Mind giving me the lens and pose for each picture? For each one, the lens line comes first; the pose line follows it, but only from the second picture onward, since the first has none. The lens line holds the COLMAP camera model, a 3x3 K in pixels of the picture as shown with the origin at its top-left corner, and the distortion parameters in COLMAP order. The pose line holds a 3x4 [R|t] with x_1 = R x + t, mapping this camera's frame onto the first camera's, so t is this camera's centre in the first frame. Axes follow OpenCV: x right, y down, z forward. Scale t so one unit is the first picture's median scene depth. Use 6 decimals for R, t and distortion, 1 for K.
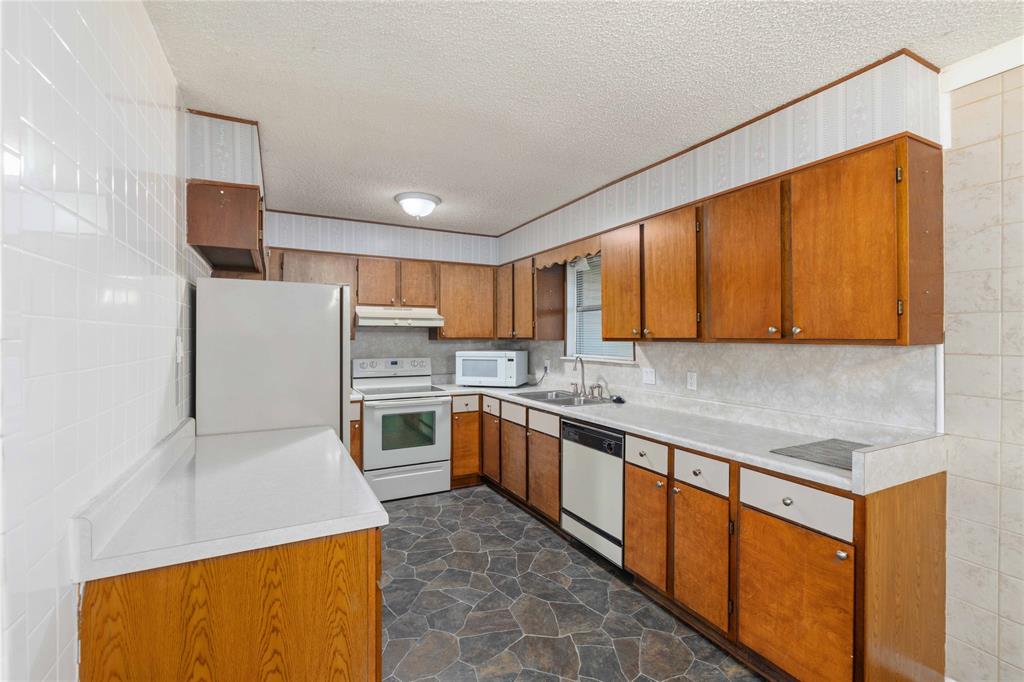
lens RADIAL K [[445.0, 0, 507.2], [0, 445.0, 337.3], [0, 0, 1]] dist [0.000281, -0.000173]
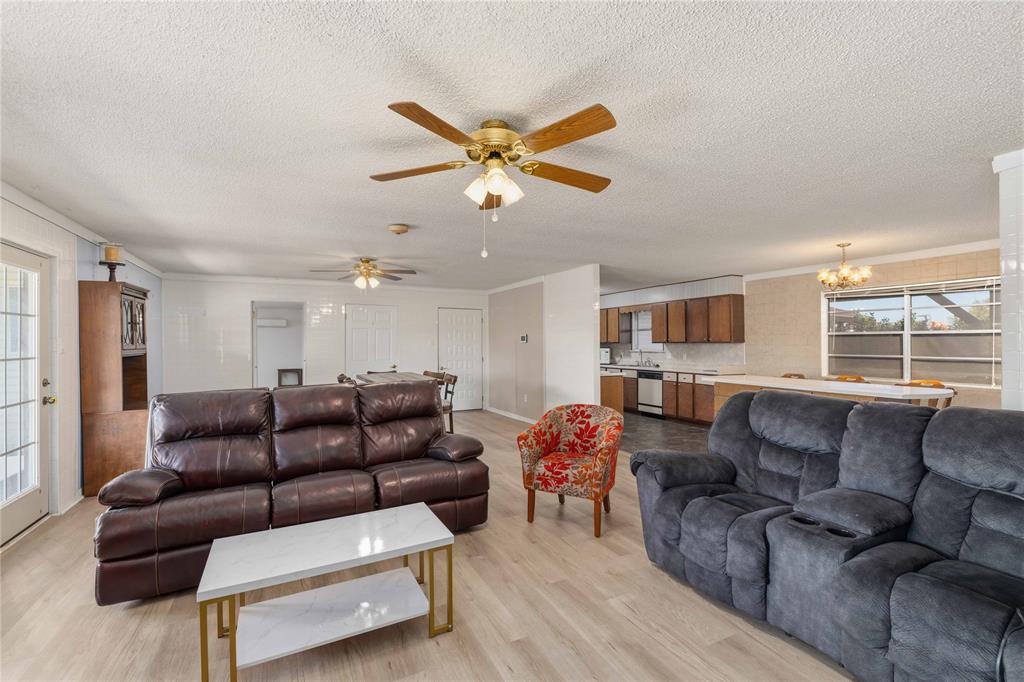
lens RADIAL K [[443.2, 0, 508.0], [0, 443.2, 343.4], [0, 0, 1]] dist [-0.000040, -0.000176]
pose [[0.999932, -0.002576, -0.011339, -0.659107], [0.002564, 0.999996, -0.001119, 0.010632], [0.011342, 0.001090, 0.999935, -1.782308]]
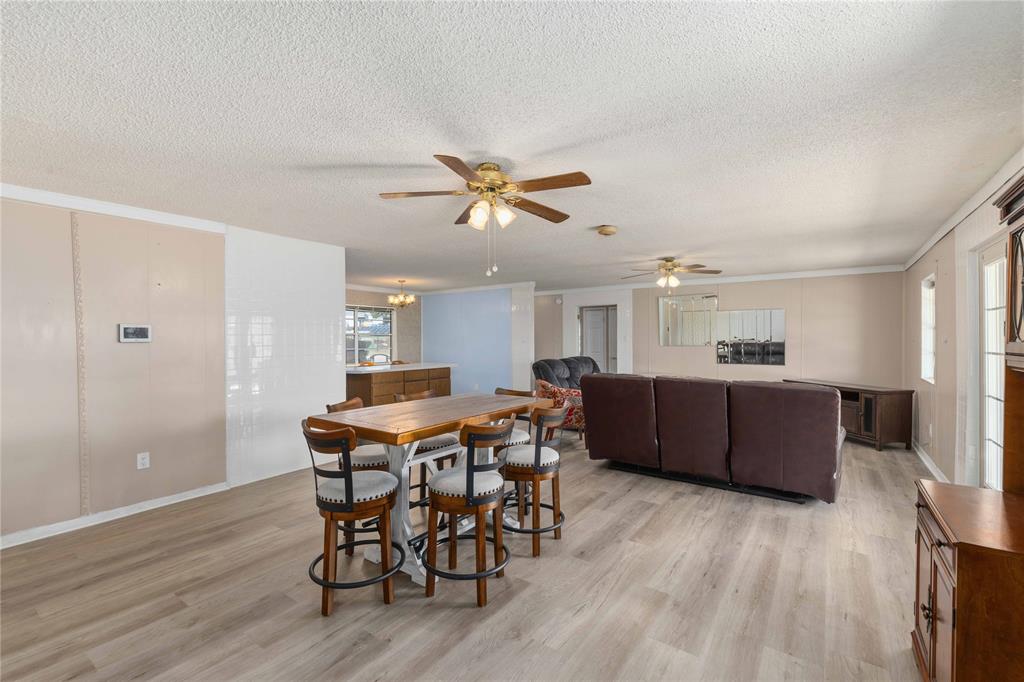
lens RADIAL K [[451.5, 0, 507.7], [0, 451.5, 341.8], [0, 0, 1]] dist [0.001993, 0.000313]
pose [[-0.452977, -0.004682, 0.891510, -2.126005], [0.005873, 0.999949, 0.008236, -0.001650], [-0.891503, 0.008967, -0.452927, 0.448262]]
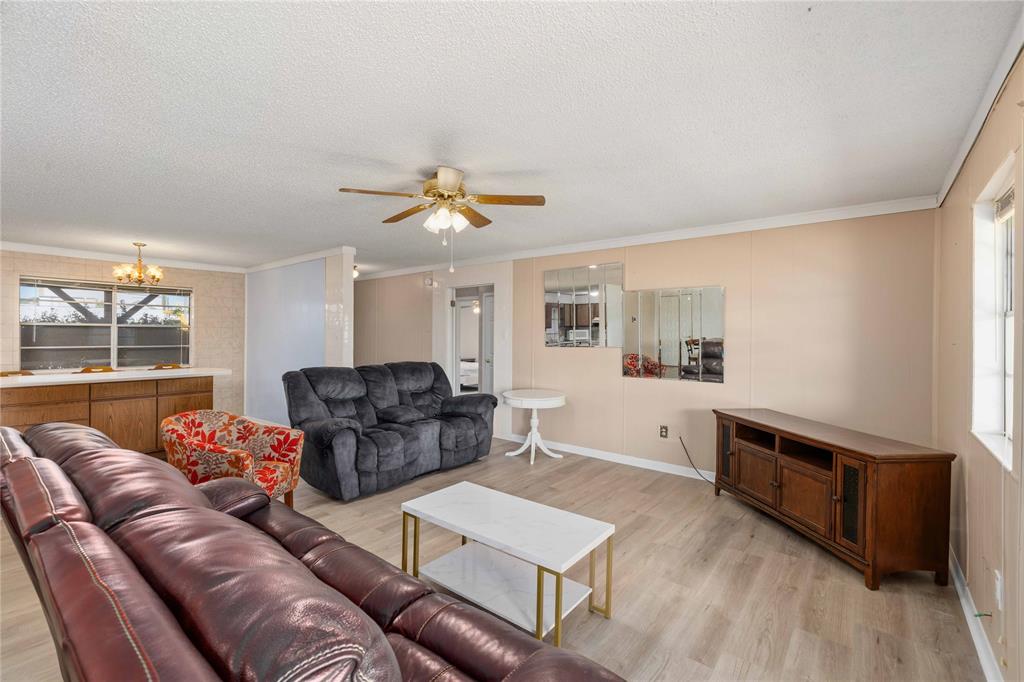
lens RADIAL K [[451.1, 0, 510.4], [0, 451.1, 337.3], [0, 0, 1]] dist [0.001617, -0.000041]
pose [[-0.405343, -0.005903, 0.914145, -1.654090], [-0.003561, 0.999982, 0.004879, 0.007055], [-0.914158, -0.001278, -0.405357, -0.794217]]
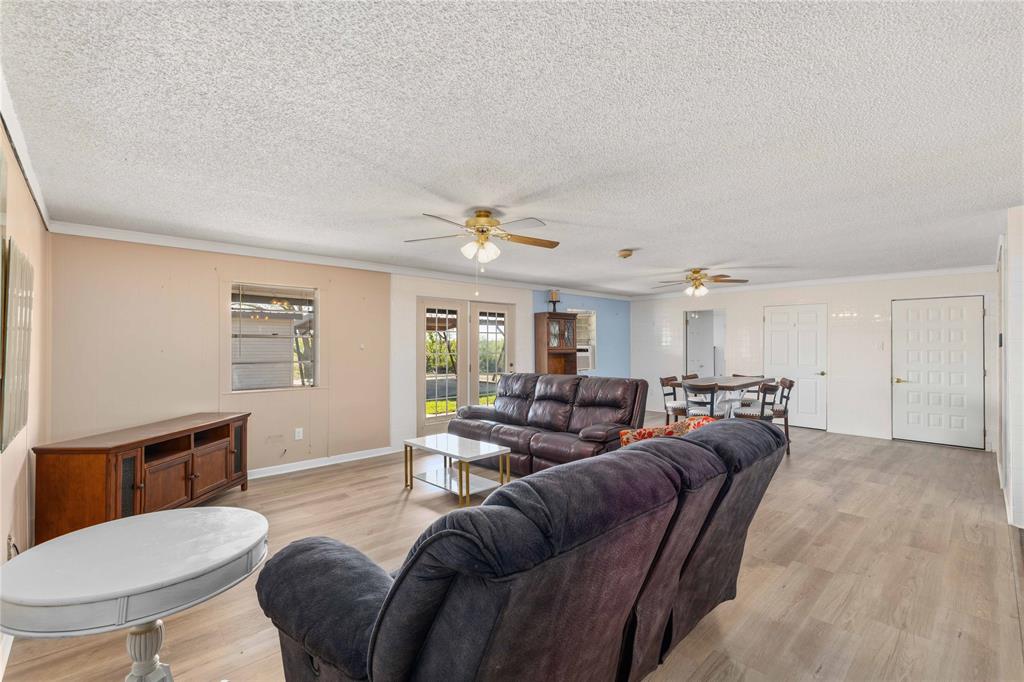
lens RADIAL K [[443.2, 0, 508.0], [0, 443.2, 343.4], [0, 0, 1]] dist [-0.000040, -0.000176]
pose [[0.270531, -0.004663, -0.962700, 0.429760], [-0.001940, 0.999984, -0.005389, 0.003299], [0.962709, 0.003326, 0.270518, -1.305922]]
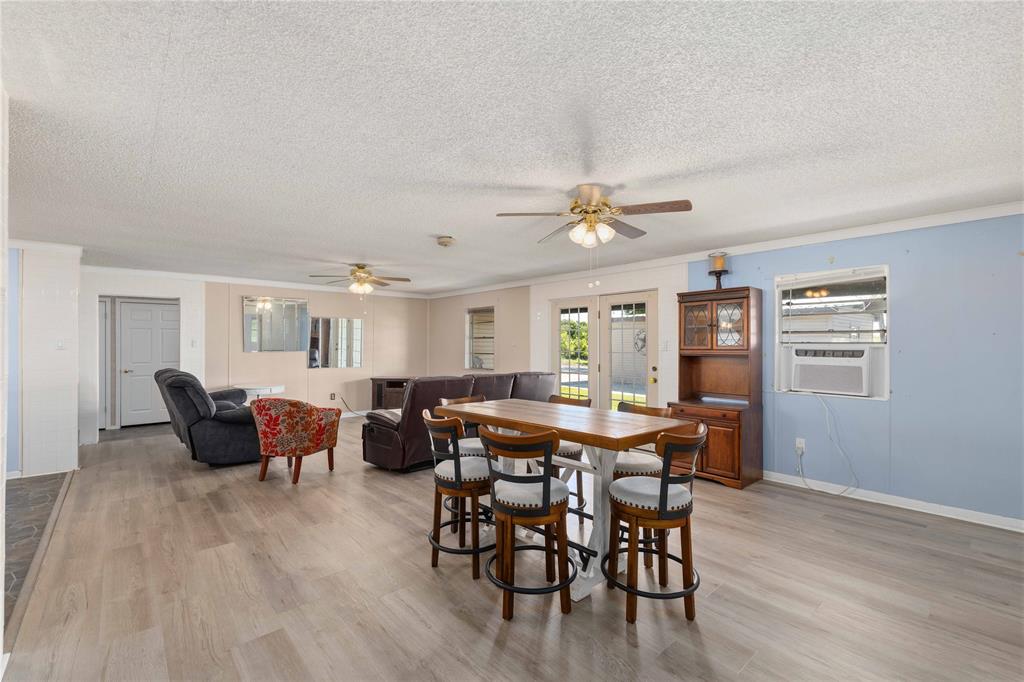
lens RADIAL K [[451.5, 0, 507.7], [0, 451.5, 341.8], [0, 0, 1]] dist [0.001993, 0.000313]
pose [[-0.971460, -0.003121, -0.237183, -0.854734], [-0.002738, 0.999994, -0.001942, -0.000241], [0.237188, -0.001237, -0.971463, 1.033774]]
